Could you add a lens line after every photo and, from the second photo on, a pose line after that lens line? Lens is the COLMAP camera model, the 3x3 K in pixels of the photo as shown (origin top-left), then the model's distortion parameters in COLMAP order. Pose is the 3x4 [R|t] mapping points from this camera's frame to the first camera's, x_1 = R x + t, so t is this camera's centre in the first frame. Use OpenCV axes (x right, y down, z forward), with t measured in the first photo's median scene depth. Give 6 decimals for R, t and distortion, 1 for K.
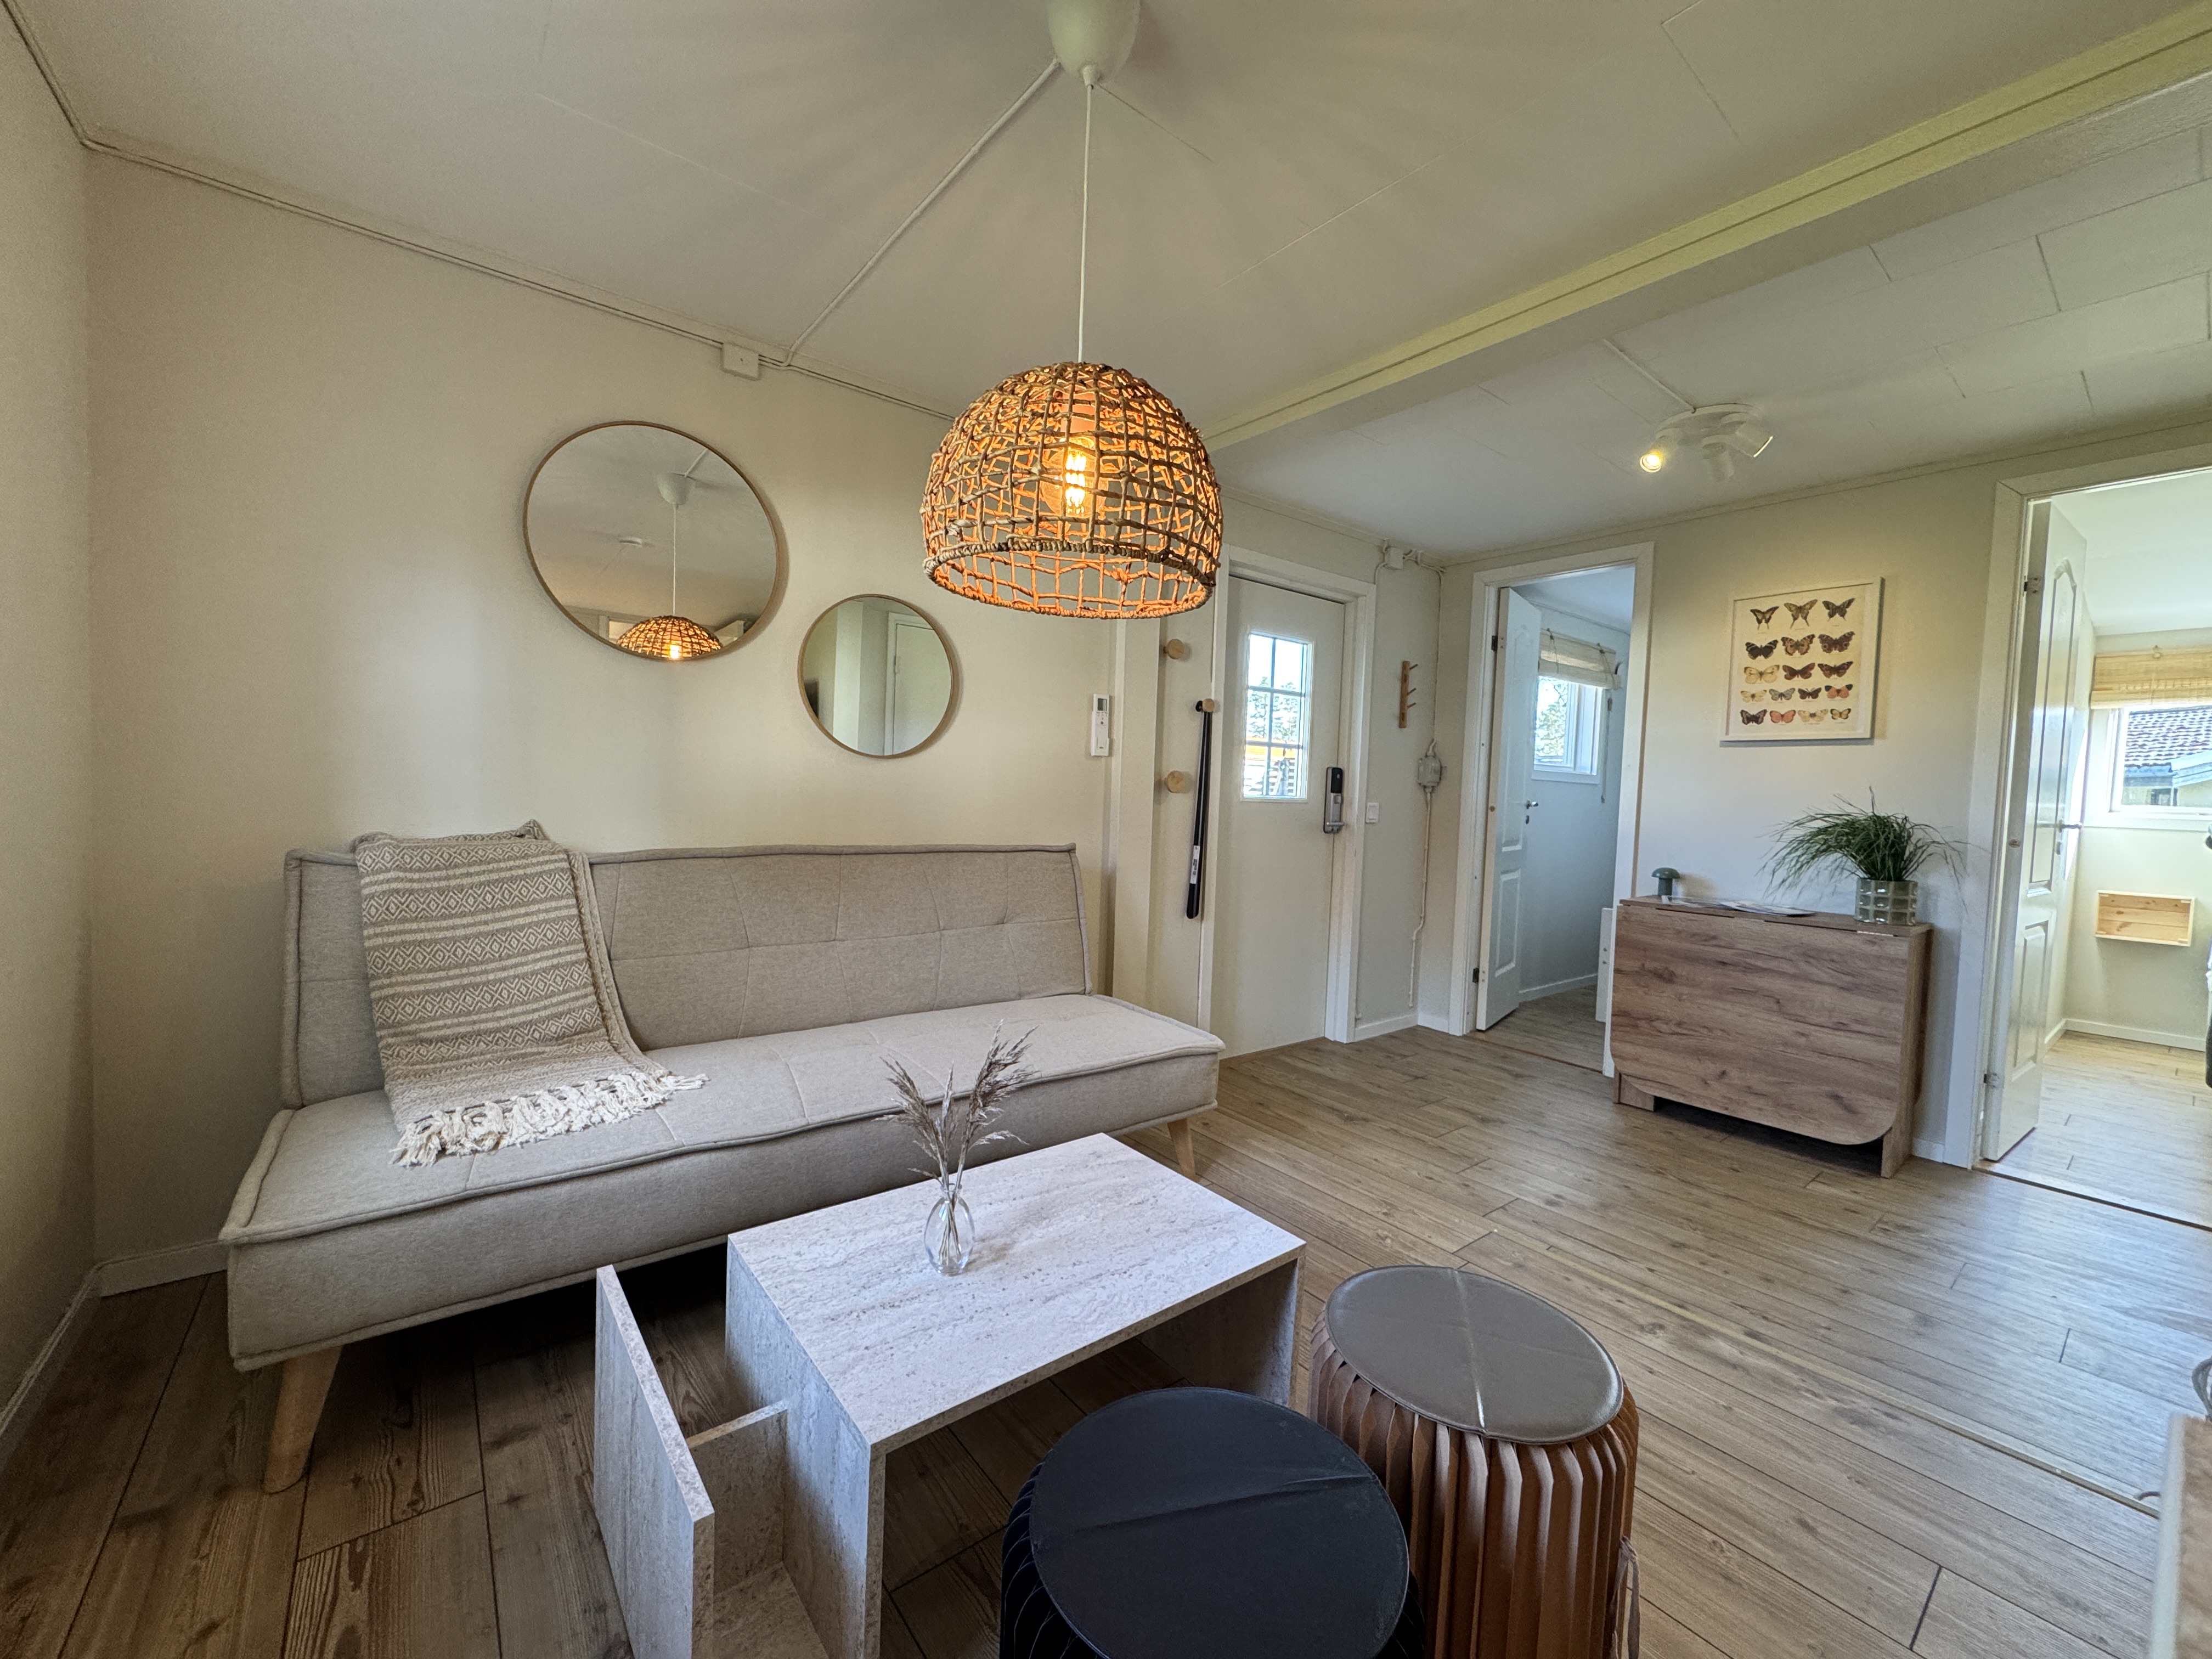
lens RADIAL K [[884.0, 0, 1106.0], [0, 884.0, 829.5], [0, 0, 1]] dist [-0.001378, -0.000119]
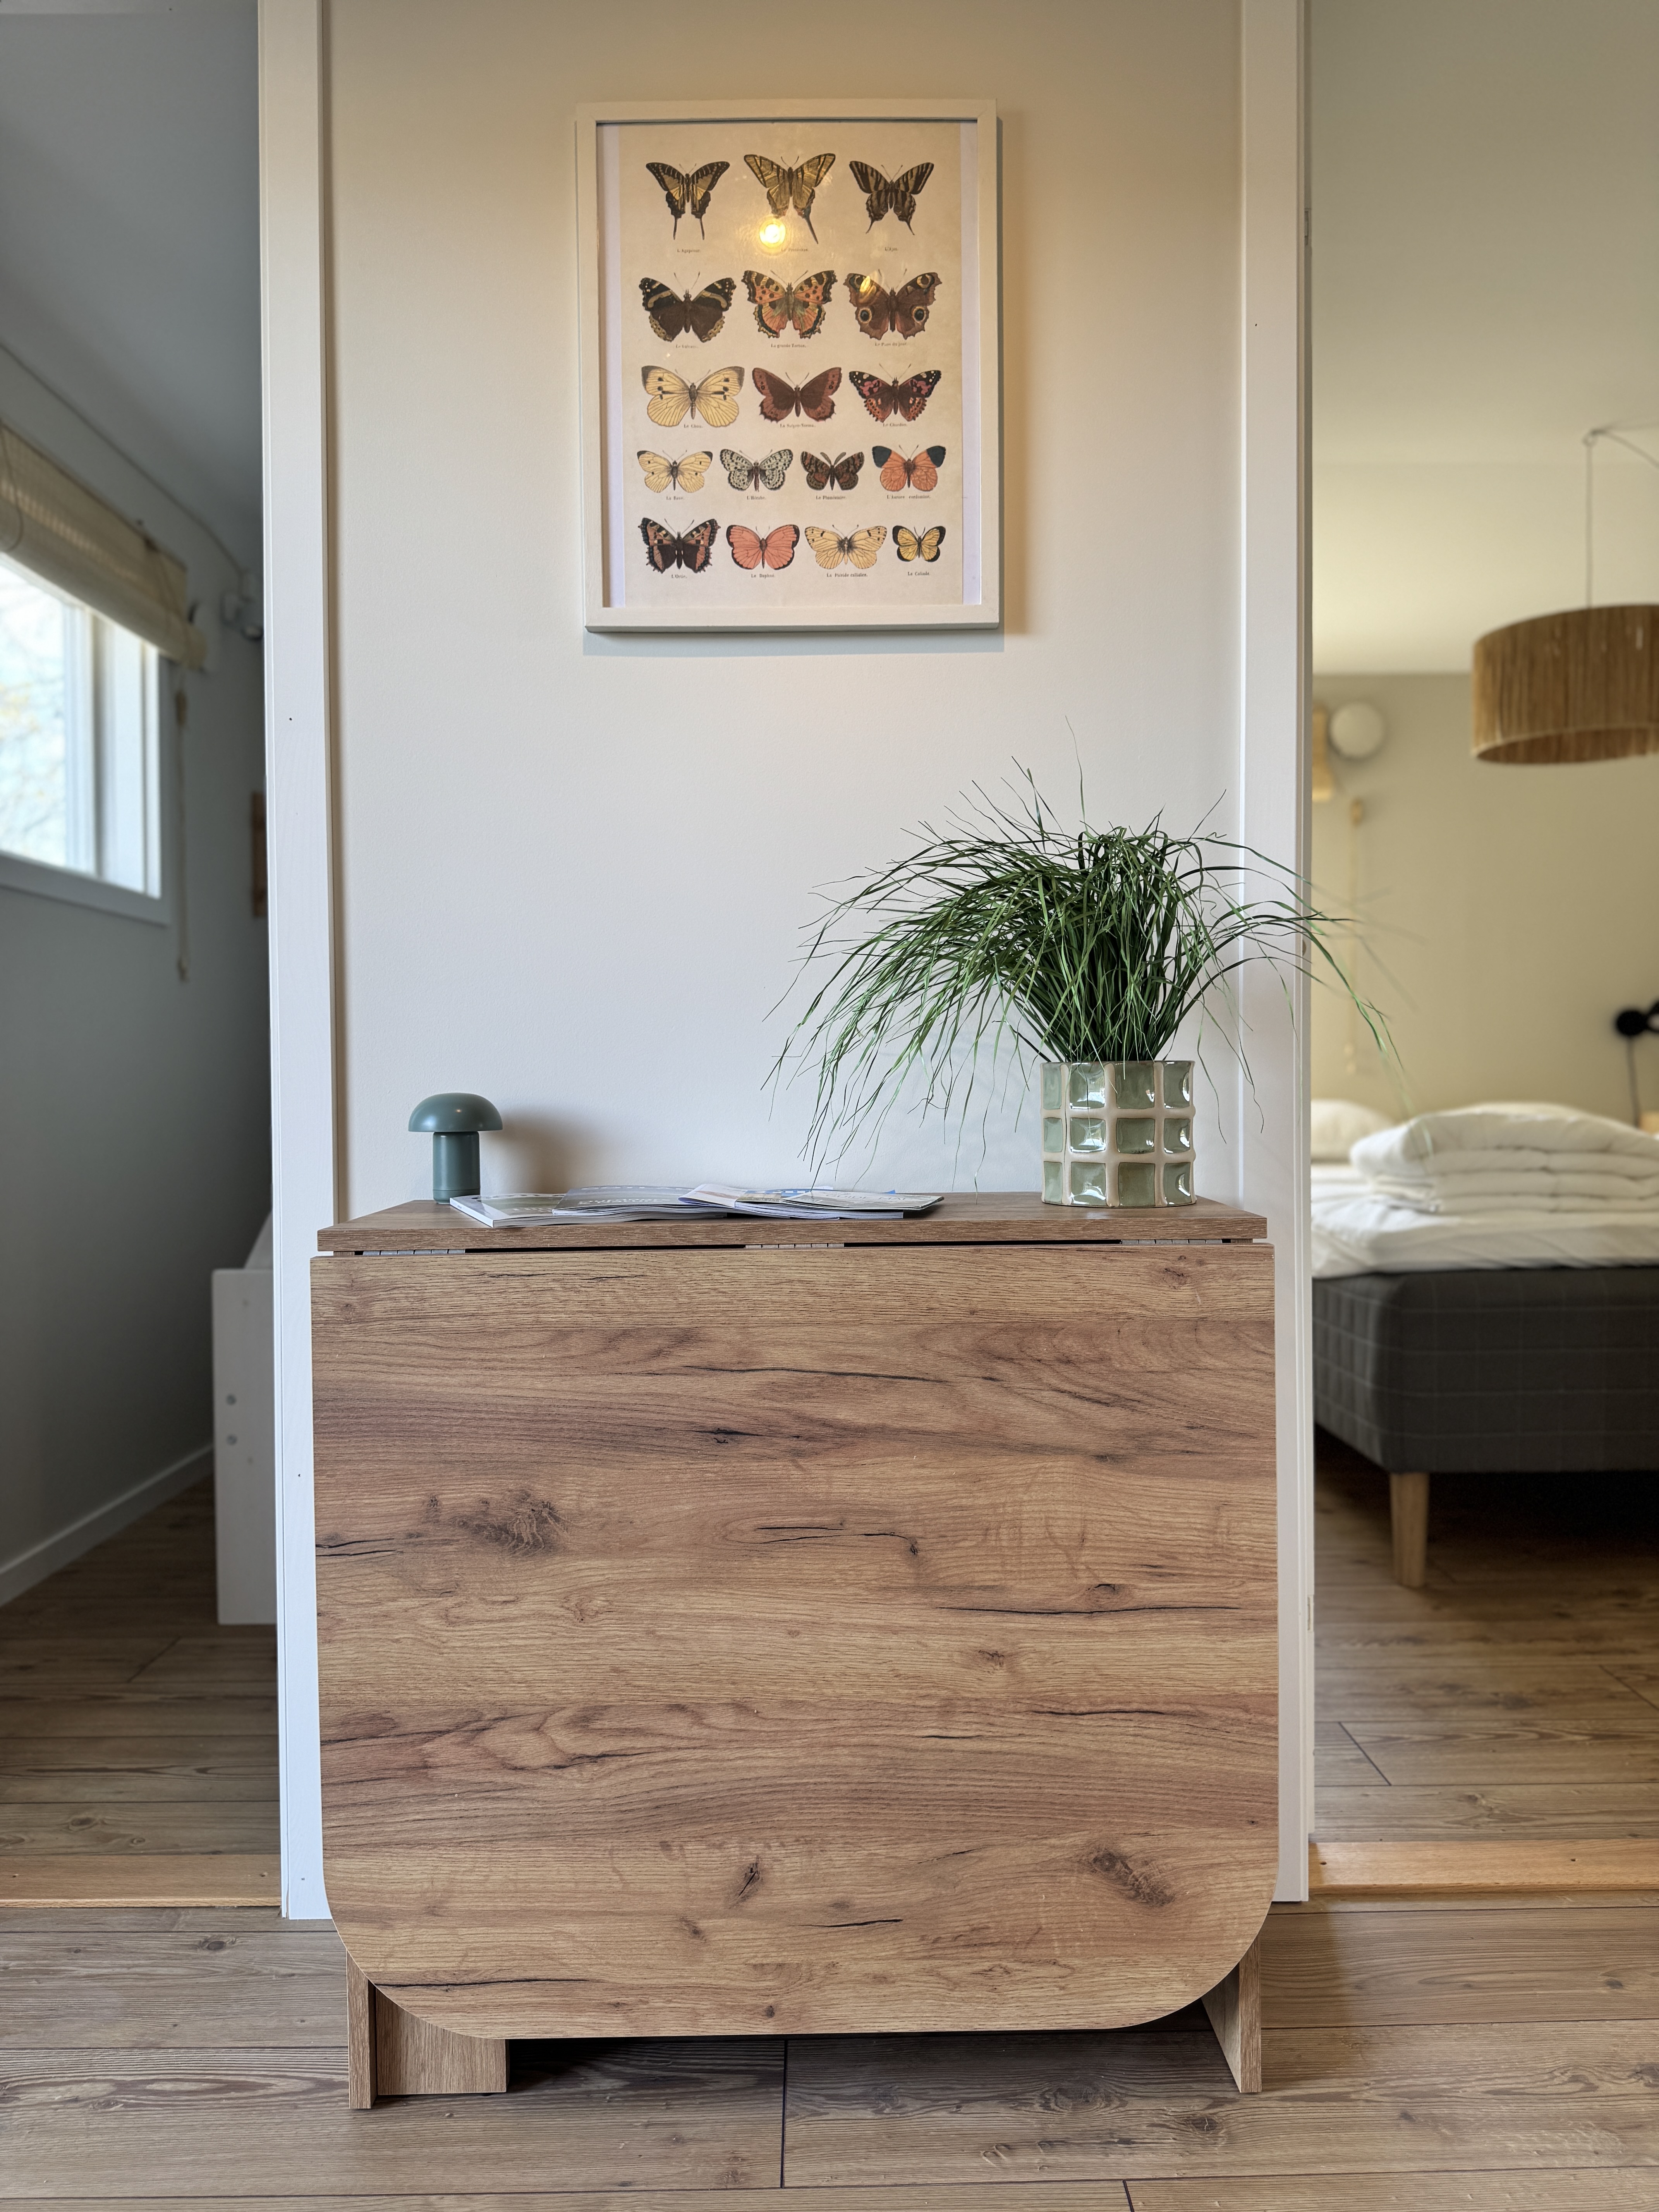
lens RADIAL K [[1609.5, 0, 829.5], [0, 1609.5, 1106.0], [0, 0, 1]] dist [0.018784, -0.011636]
pose [[0.615737, -0.048837, 0.786437, 0.357140], [0.067075, 0.997703, 0.009441, 0.055558], [-0.785092, 0.046937, 0.617598, 0.676037]]
